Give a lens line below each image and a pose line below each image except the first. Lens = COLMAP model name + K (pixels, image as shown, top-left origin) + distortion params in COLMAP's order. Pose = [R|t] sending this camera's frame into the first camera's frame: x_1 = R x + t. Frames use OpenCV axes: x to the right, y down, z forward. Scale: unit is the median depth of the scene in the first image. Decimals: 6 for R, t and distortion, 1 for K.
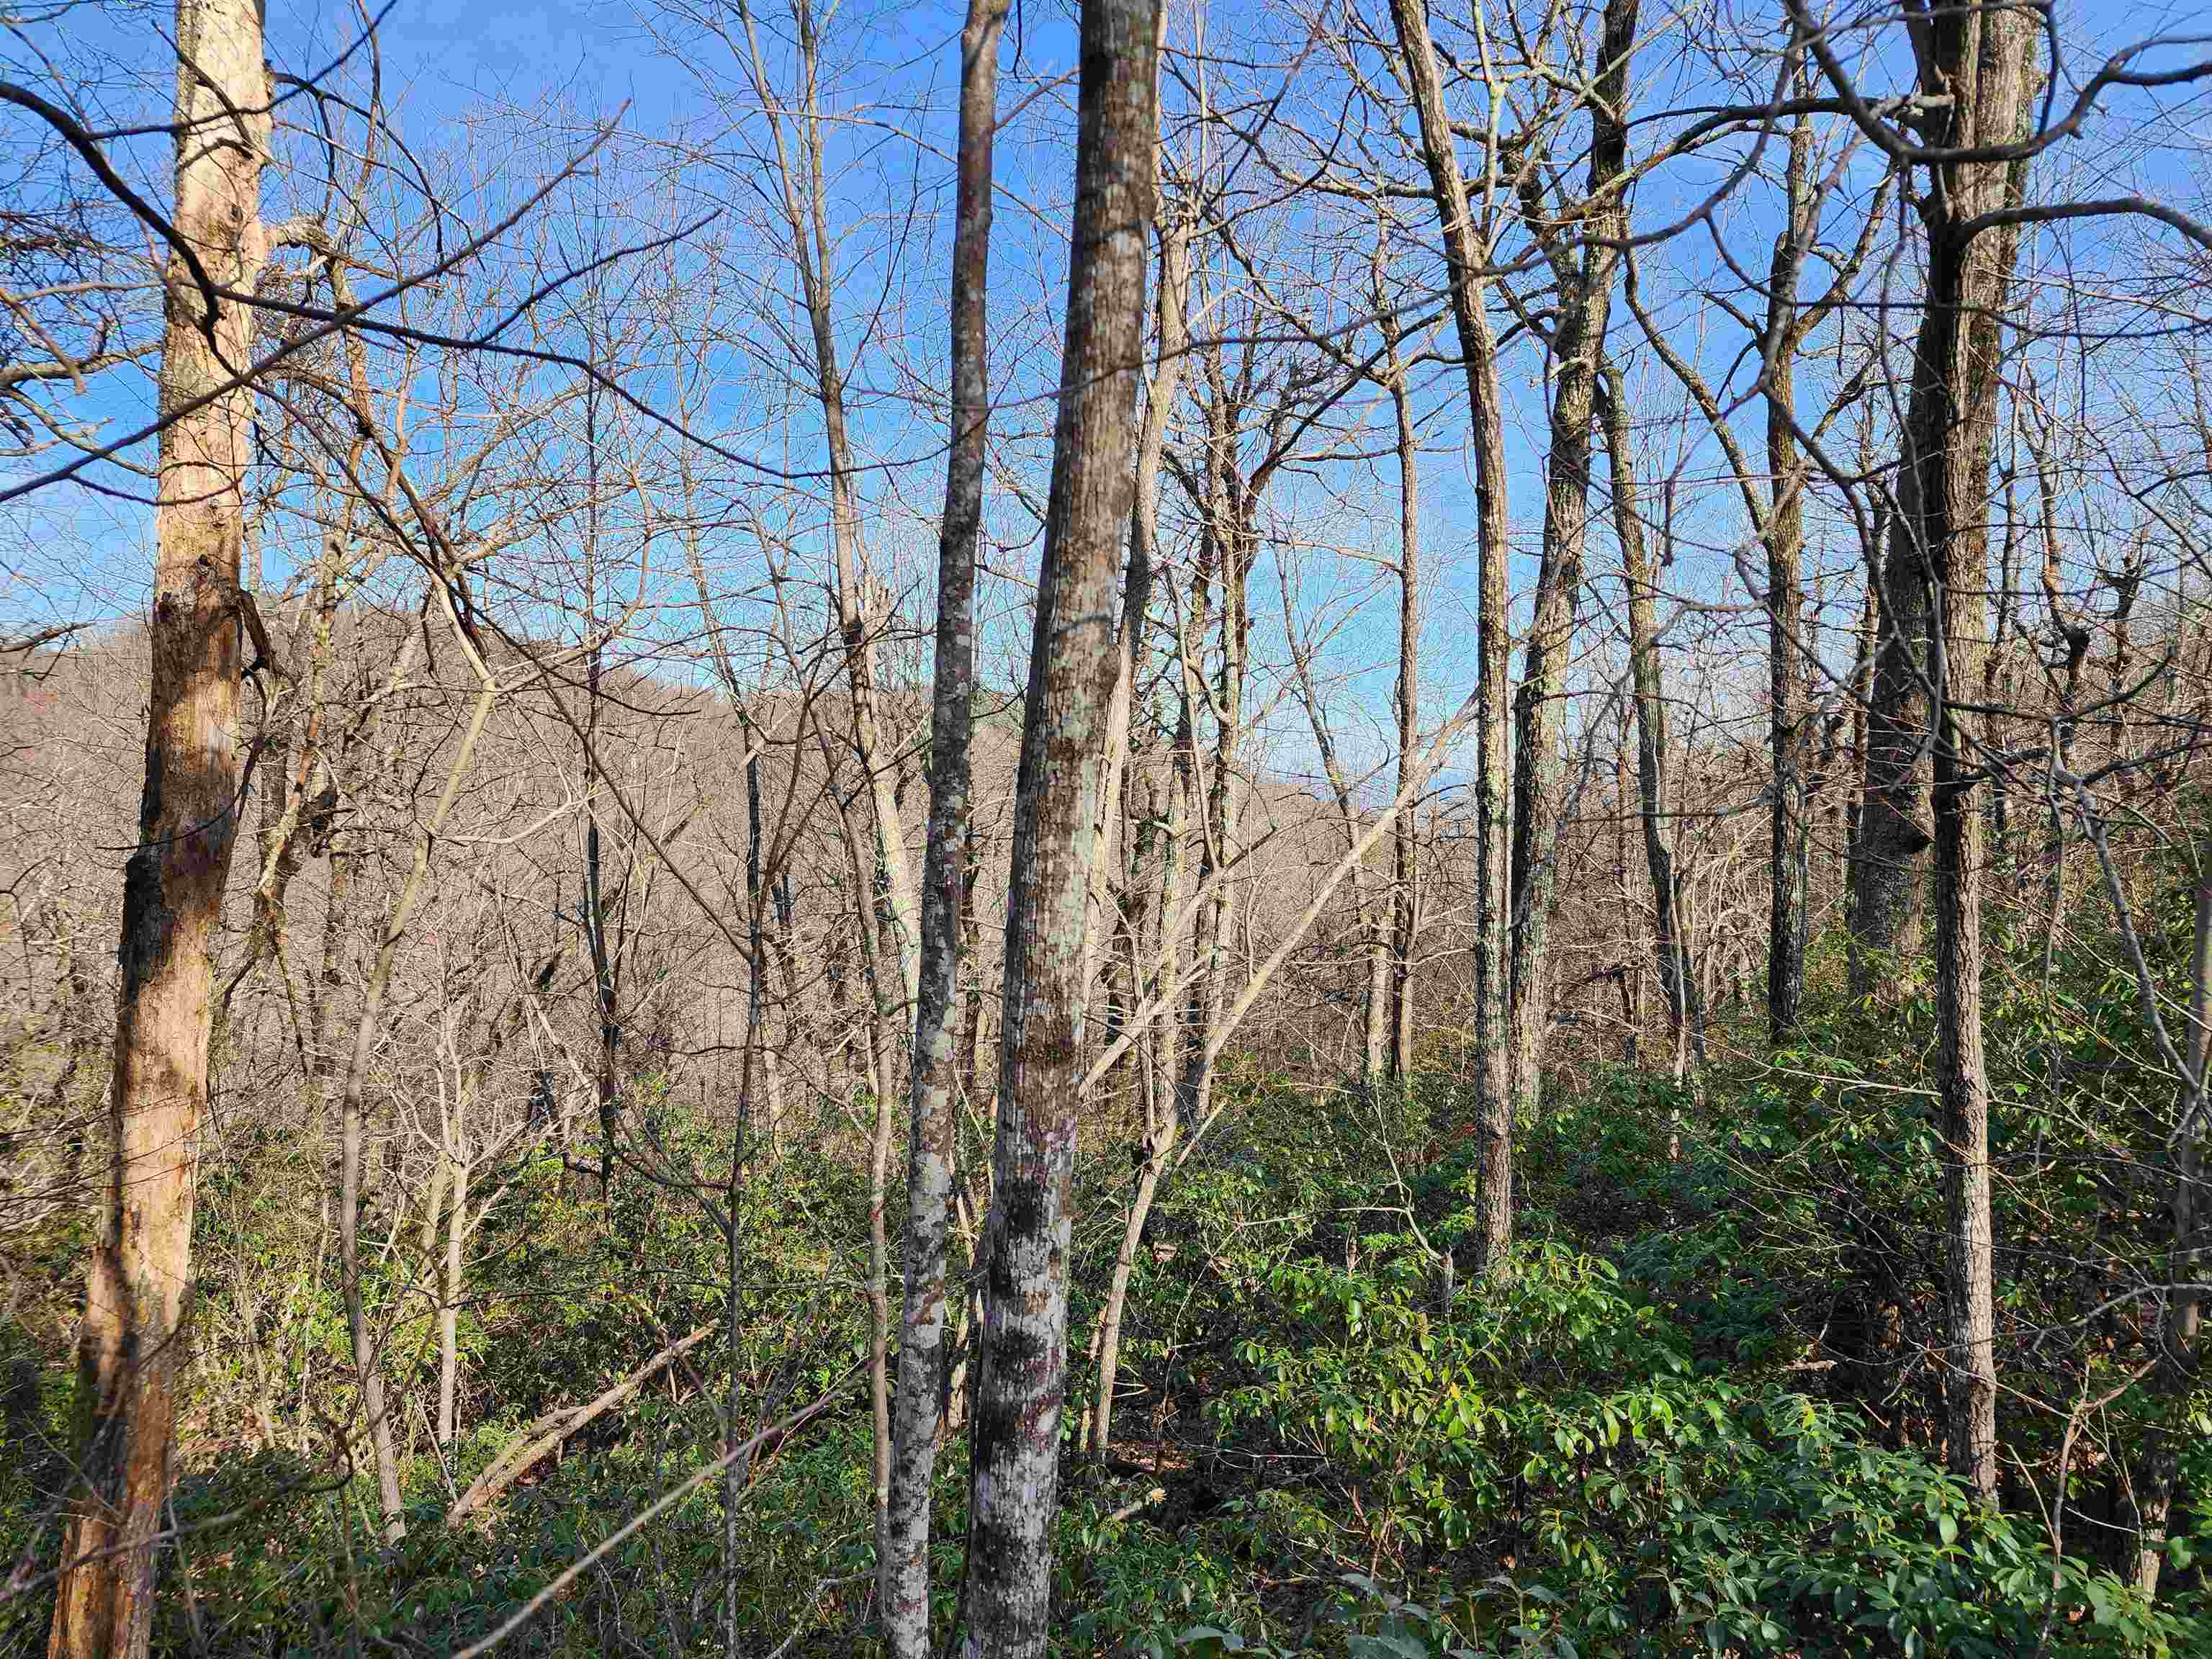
lens RADIAL K [[1459.8, 0, 1105.0], [0, 1459.8, 831.0], [0, 0, 1]] dist [0.083578, -0.070997]
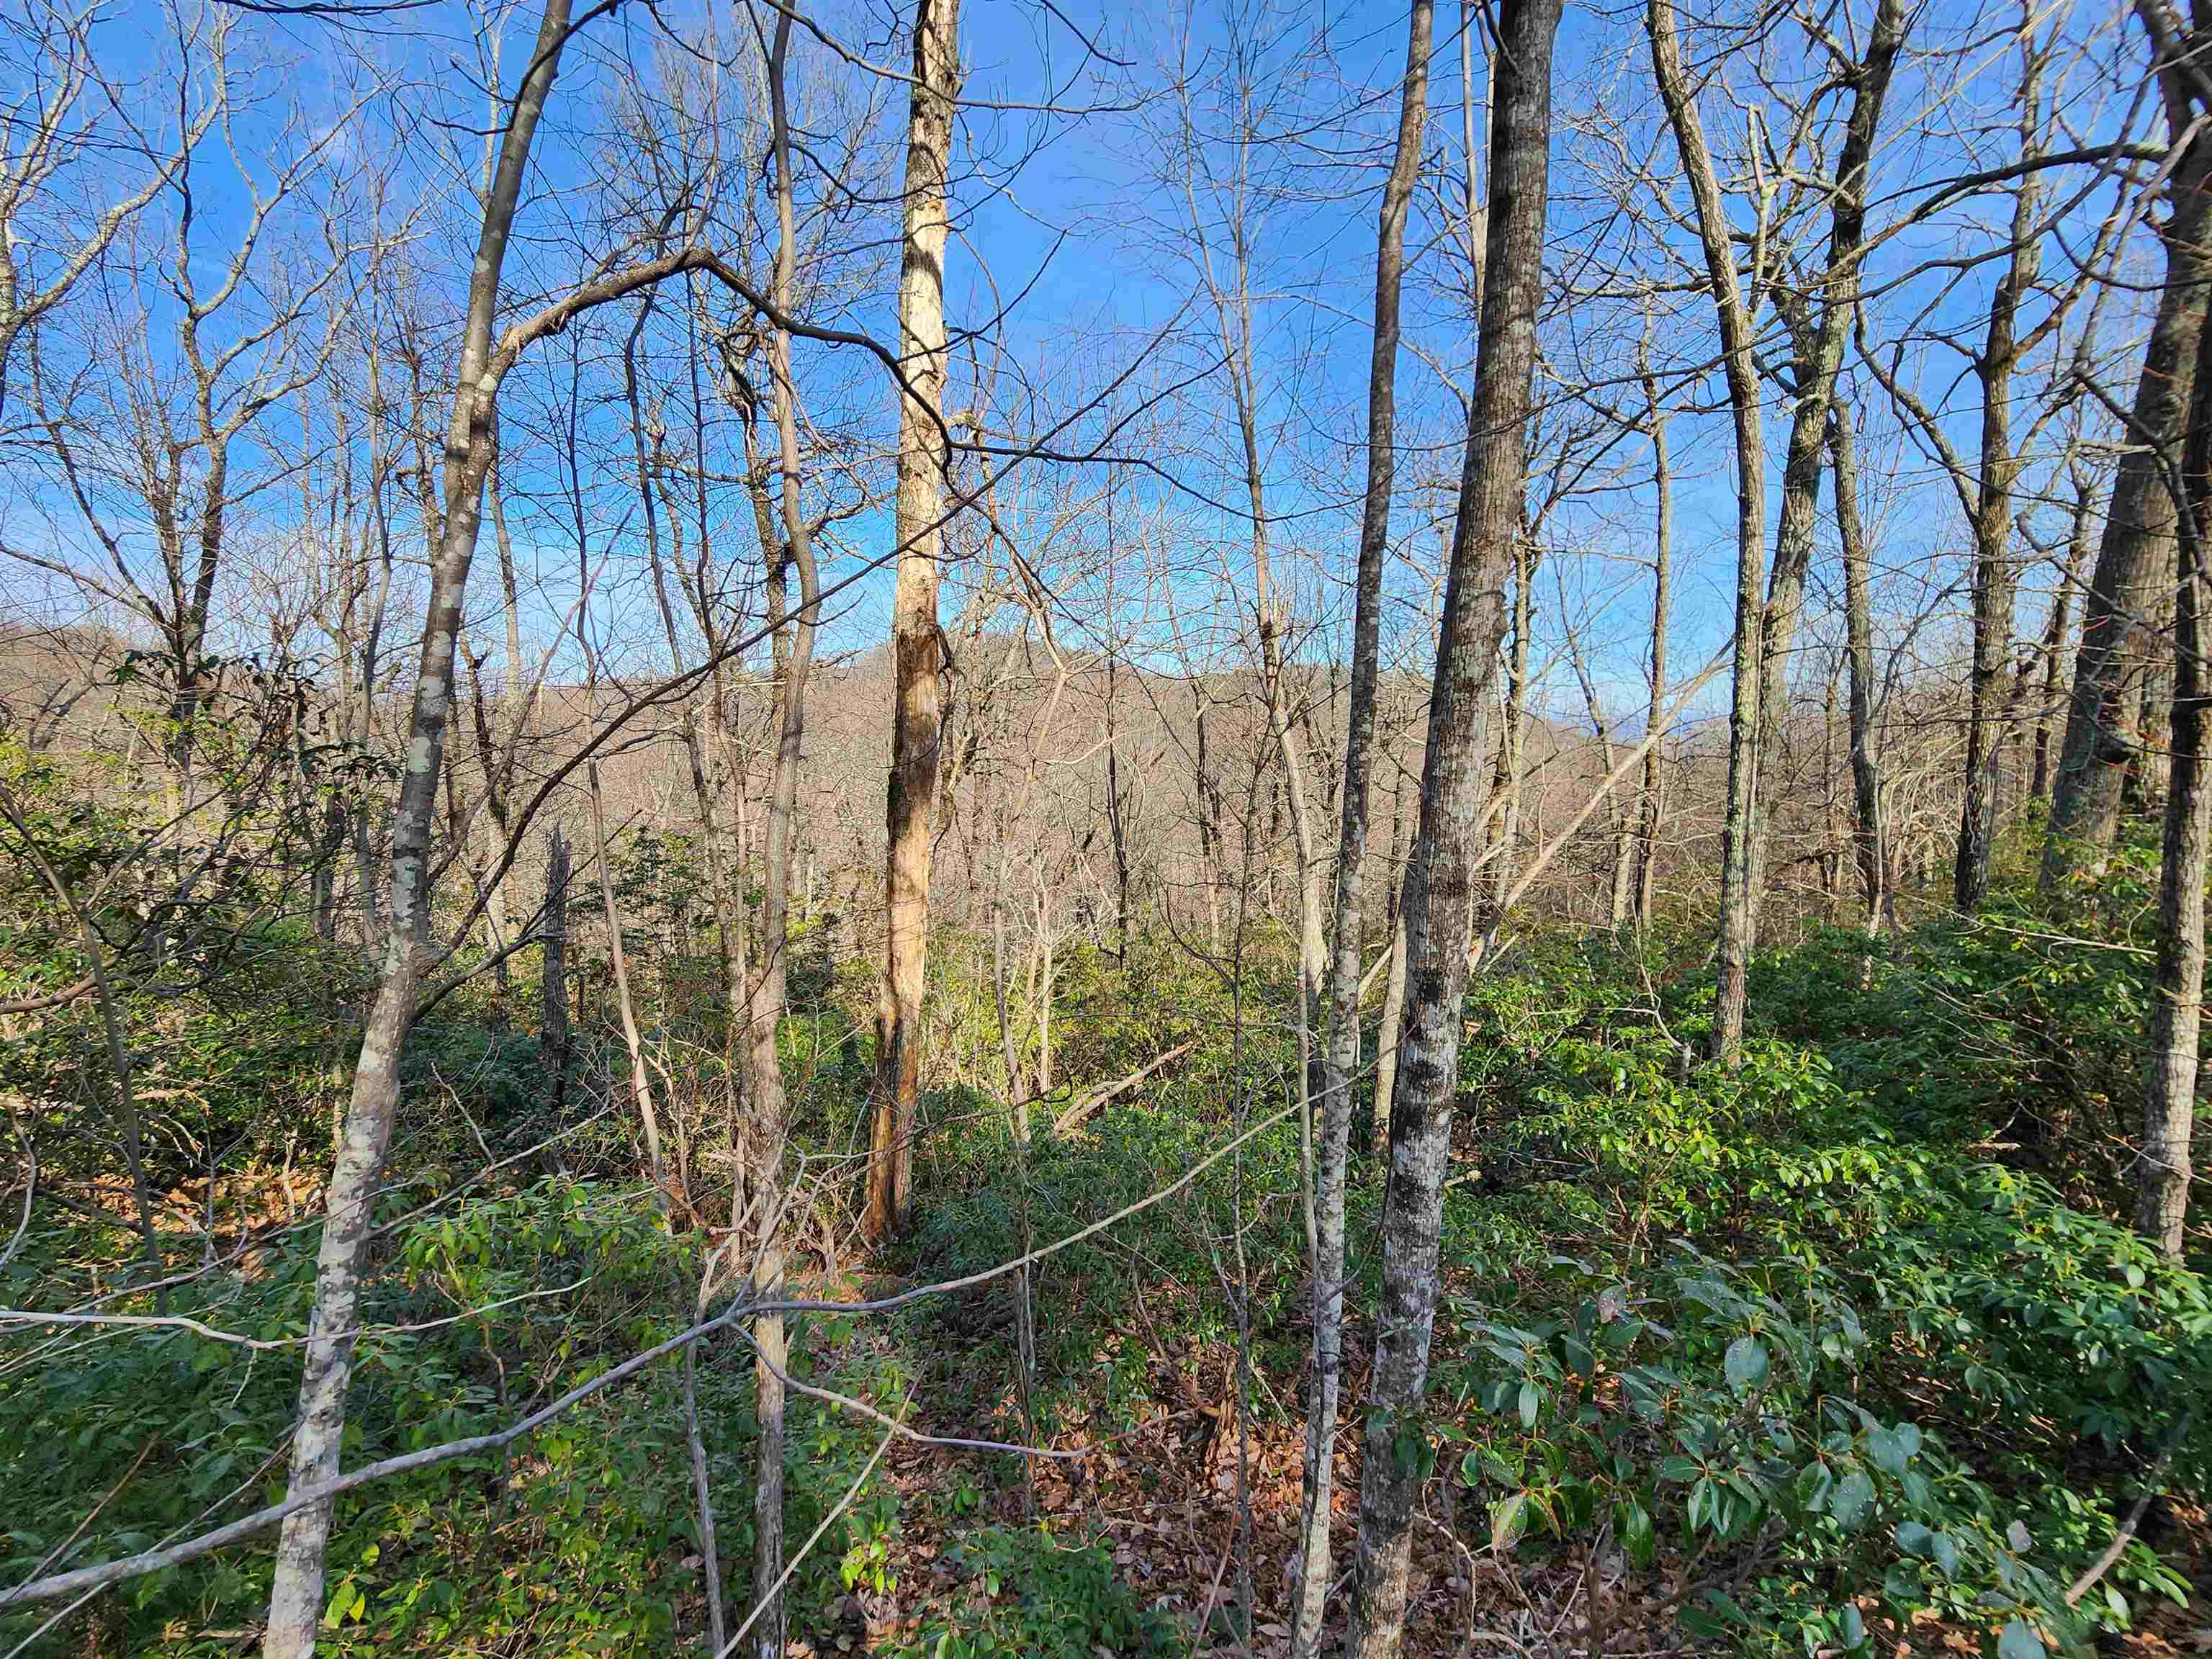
lens RADIAL K [[899.6, 0, 1104.5], [0, 899.6, 840.3], [0, 0, 1]] dist [0.000154, -0.000291]
pose [[0.949174, 0.019792, -0.314129, -0.037183], [0.007429, 0.996334, 0.085222, 0.008788], [0.314664, -0.083224, 0.945548, 0.002476]]
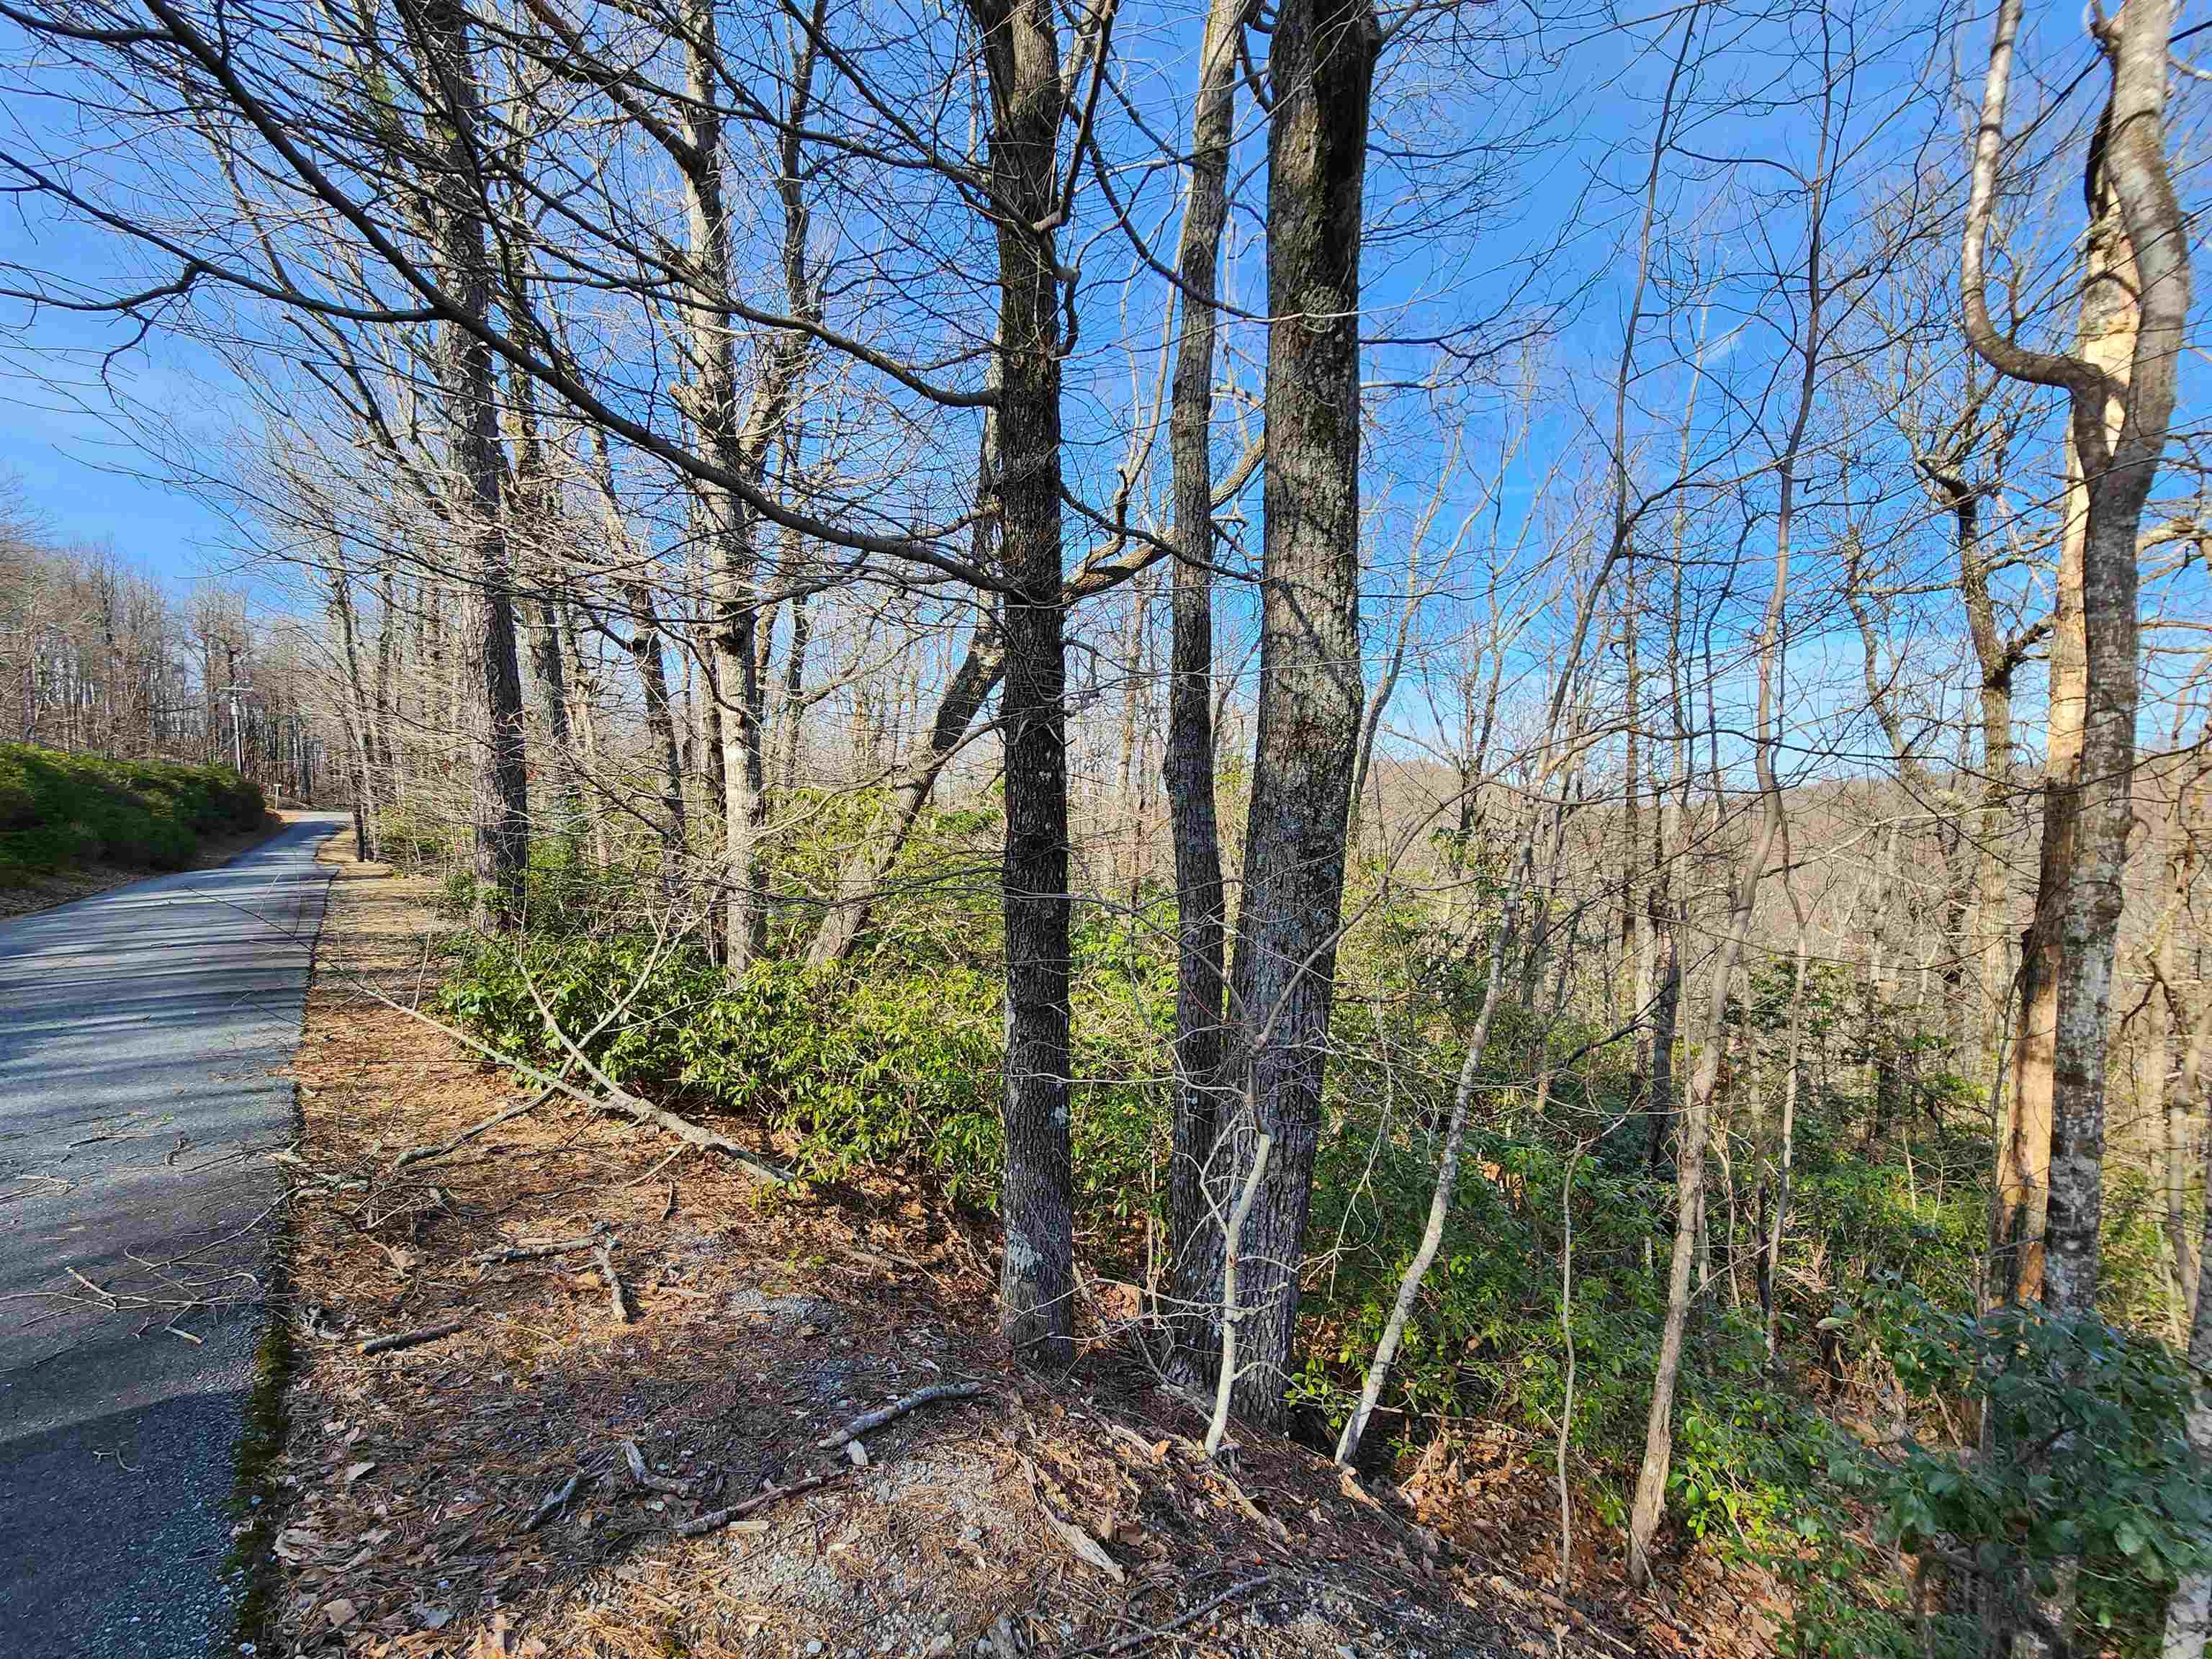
lens RADIAL K [[926.3, 0, 1109.7], [0, 926.3, 825.3], [0, 0, 1]] dist [0.001085, 0.000983]
pose [[0.089365, -0.016642, -0.995860, 0.313188], [-0.041871, 0.998914, -0.020451, -0.032872], [0.995118, 0.043526, 0.088571, -0.154040]]
